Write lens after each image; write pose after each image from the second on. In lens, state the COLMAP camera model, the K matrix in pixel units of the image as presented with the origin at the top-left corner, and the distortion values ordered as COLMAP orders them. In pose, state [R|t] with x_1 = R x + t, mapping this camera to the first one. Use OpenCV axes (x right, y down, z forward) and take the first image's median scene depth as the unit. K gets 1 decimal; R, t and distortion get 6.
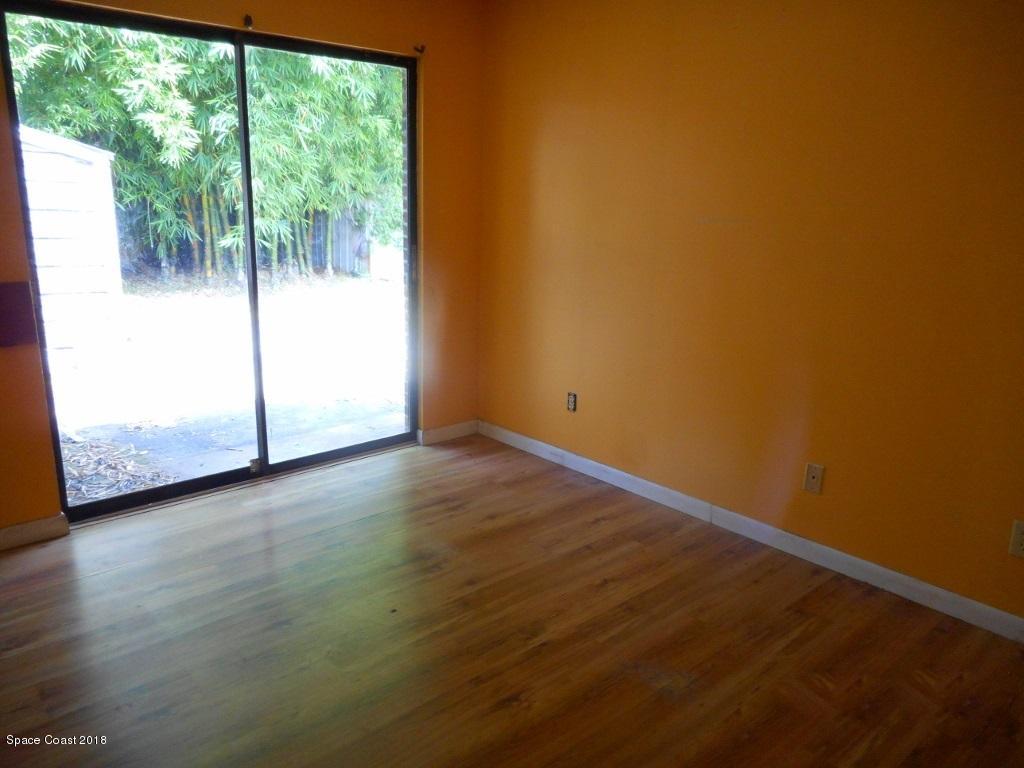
lens RADIAL K [[767.3, 0, 508.8], [0, 767.3, 383.1], [0, 0, 1]] dist [-0.003643, -0.001970]
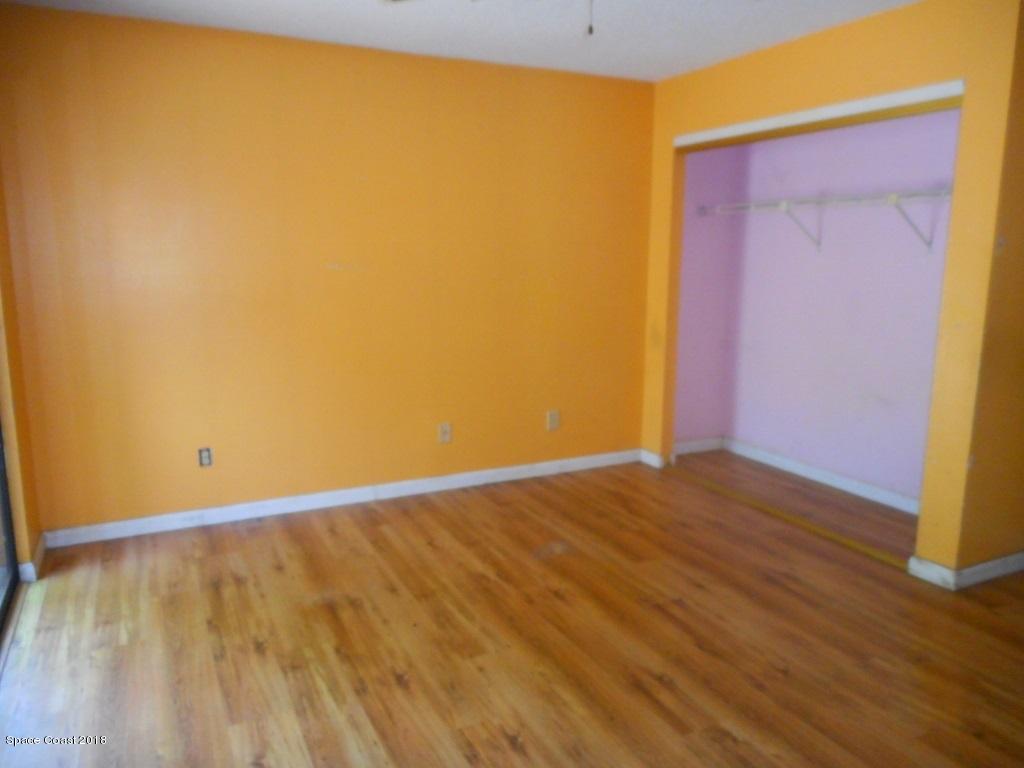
lens RADIAL K [[767.3, 0, 507.1], [0, 767.3, 383.8], [0, 0, 1]] dist [-0.003643, -0.001970]
pose [[0.266169, -0.196279, 0.943731, -0.958664], [0.242336, 0.961230, 0.131571, -0.134885], [-0.932967, 0.193680, 0.303415, 0.410767]]
